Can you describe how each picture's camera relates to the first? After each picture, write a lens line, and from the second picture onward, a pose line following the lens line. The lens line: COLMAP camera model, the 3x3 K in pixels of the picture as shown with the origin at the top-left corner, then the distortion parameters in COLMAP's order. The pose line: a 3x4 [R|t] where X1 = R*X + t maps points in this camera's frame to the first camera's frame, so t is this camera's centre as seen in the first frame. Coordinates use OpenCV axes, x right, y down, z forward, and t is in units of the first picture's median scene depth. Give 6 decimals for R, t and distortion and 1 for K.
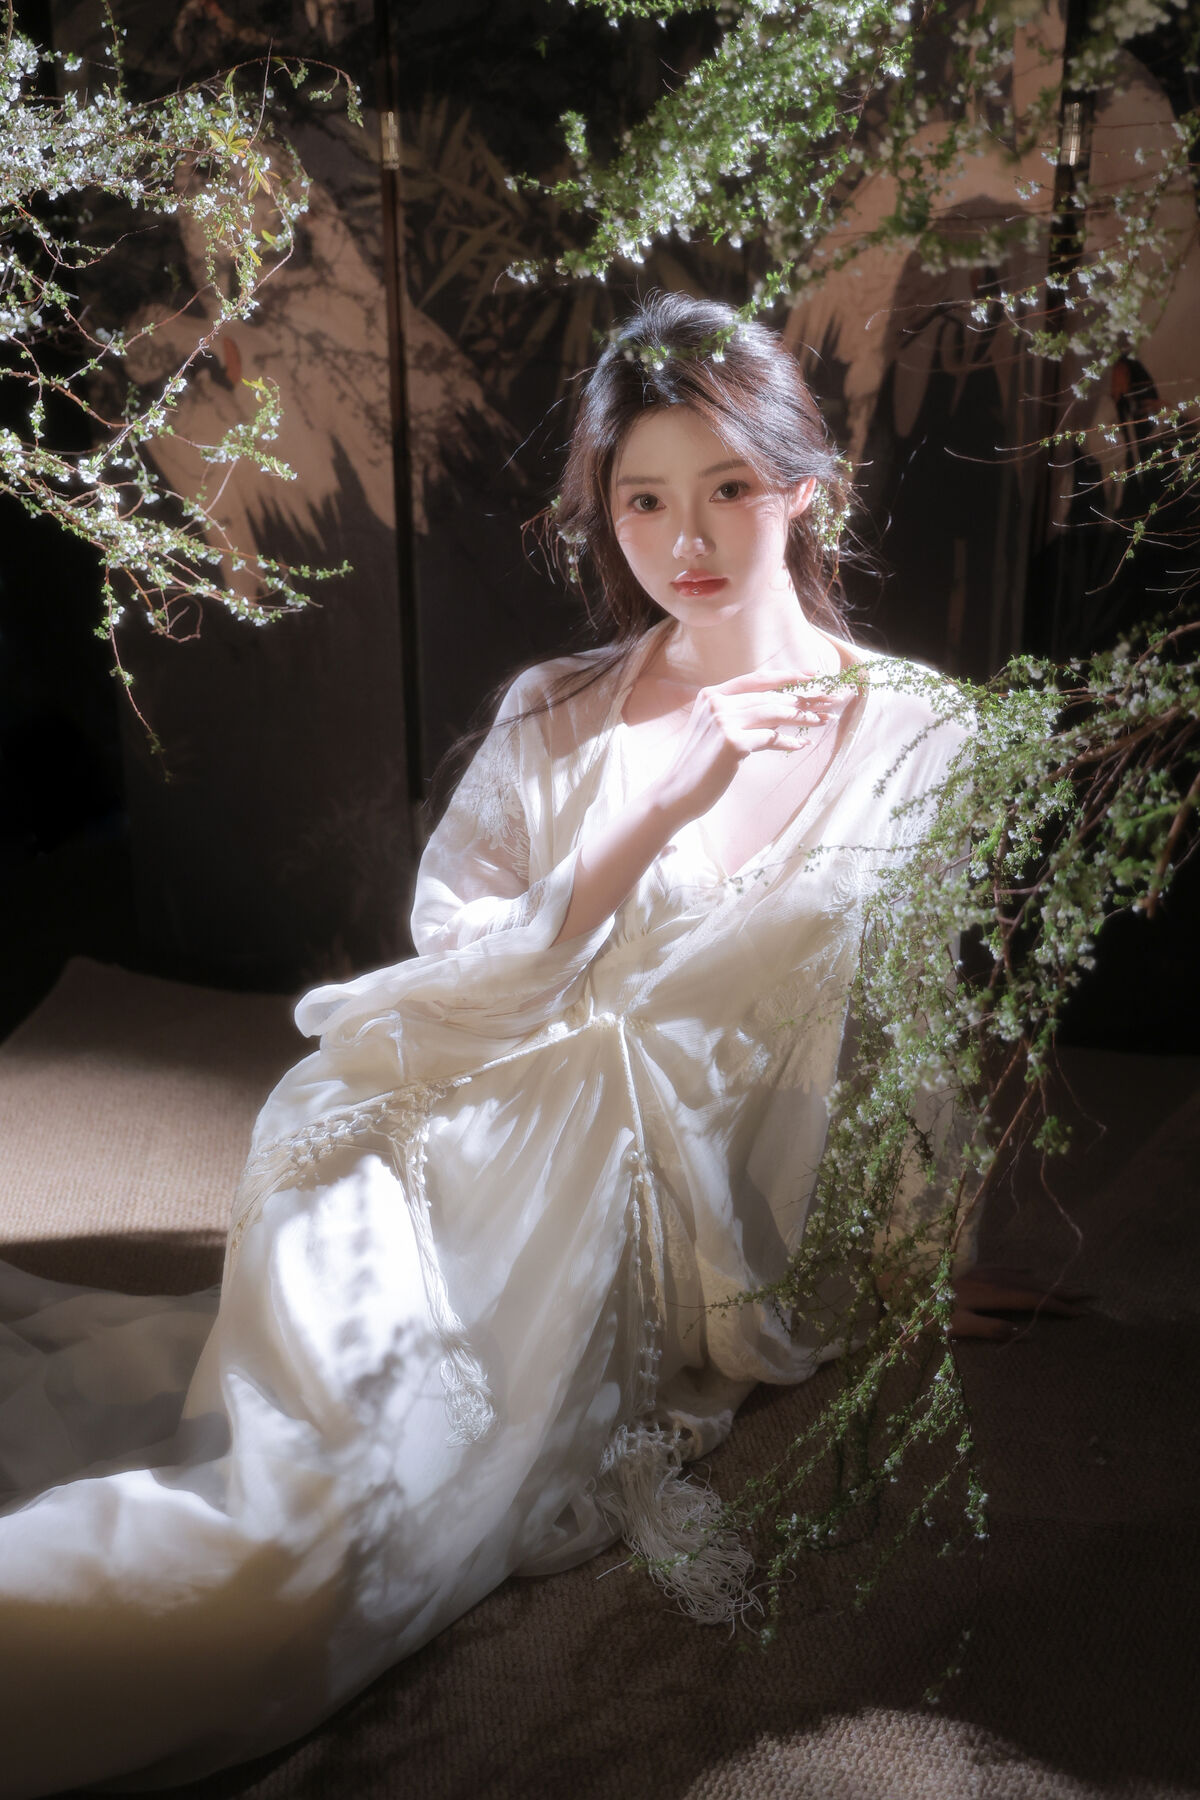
lens RADIAL K [[1927.7, 0, 592.7], [0, 1927.7, 892.7], [0, 0, 1]] dist [-0.006481, 0.000000]
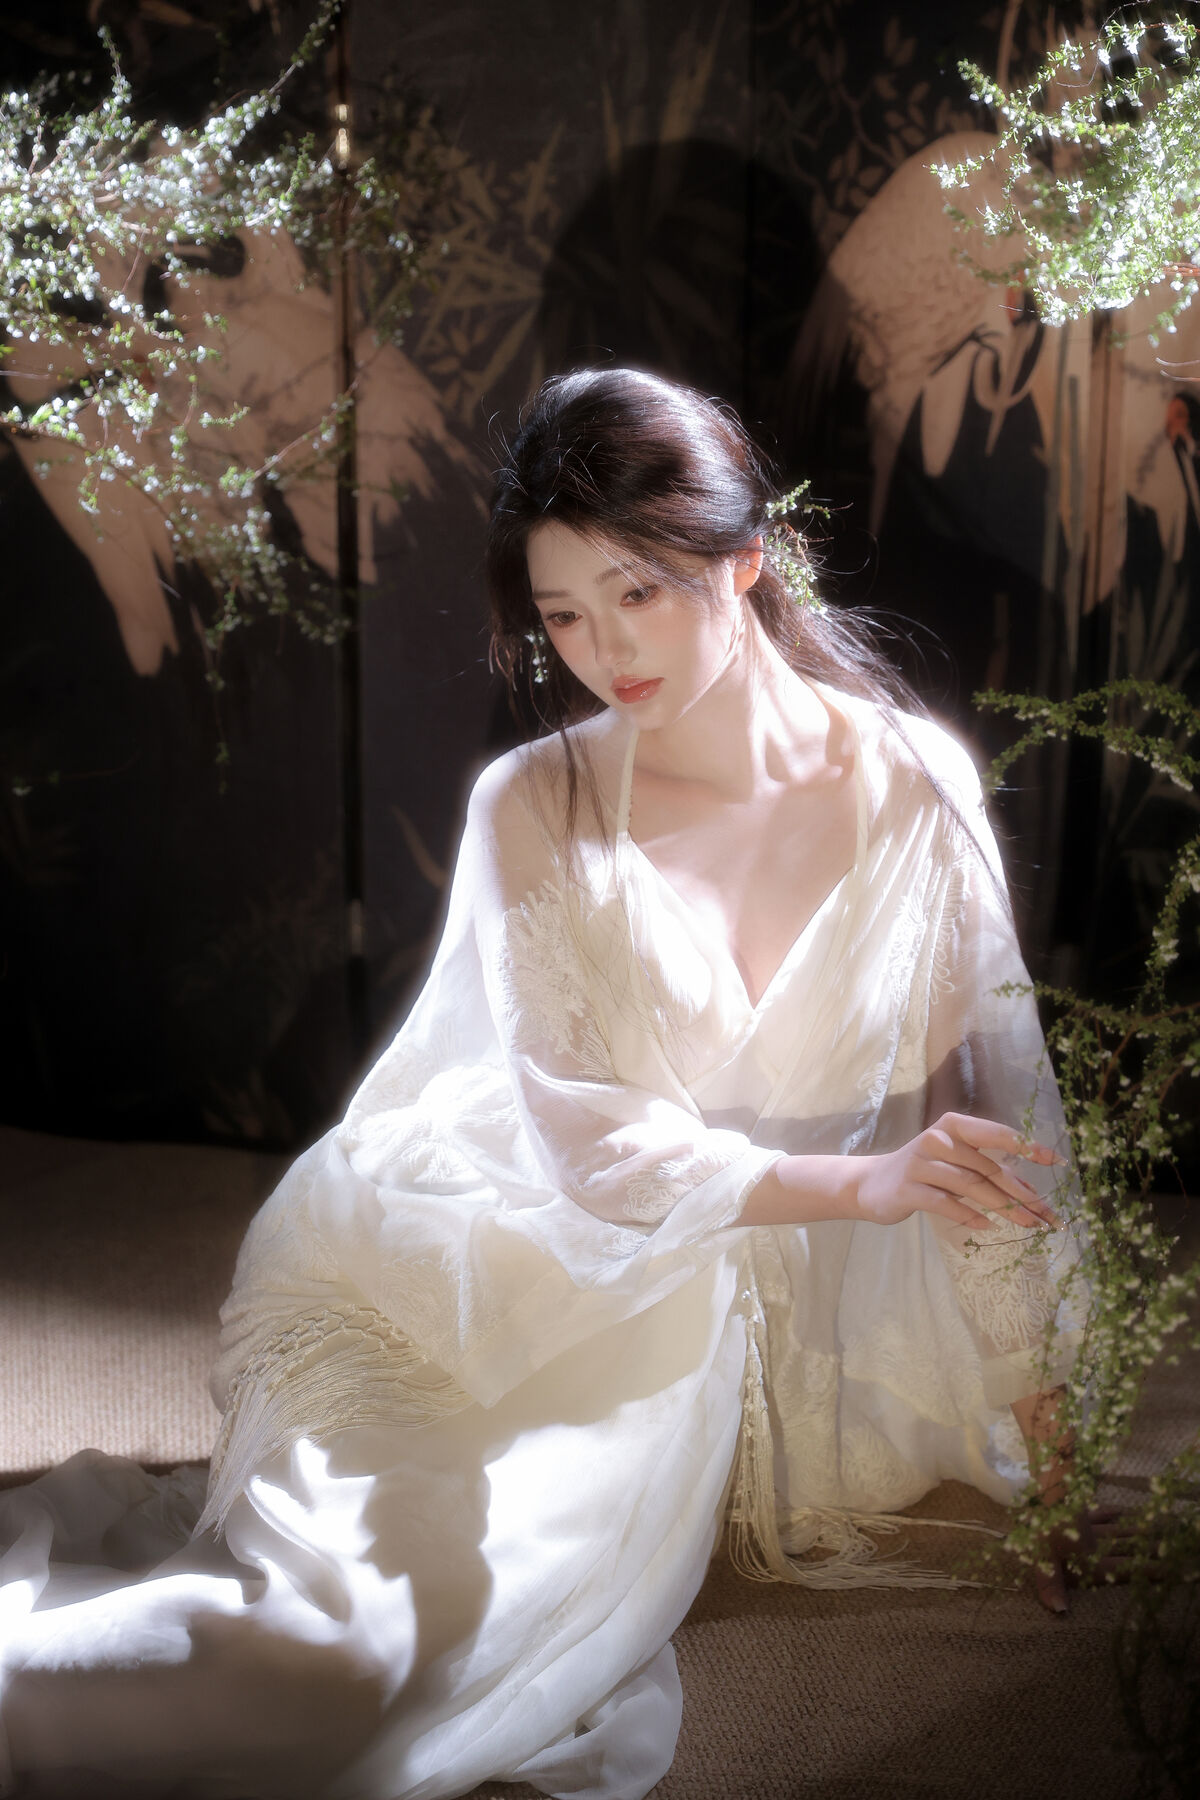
lens RADIAL K [[3258.6, 0, 611.7], [0, 3258.6, 903.4], [0, 0, 1]] dist [-0.058915, 0.000000]
pose [[0.997341, -0.006393, 0.072594, -0.090247], [0.010248, 0.998550, -0.052849, 0.031383], [-0.072151, 0.053453, 0.995960, -0.434560]]
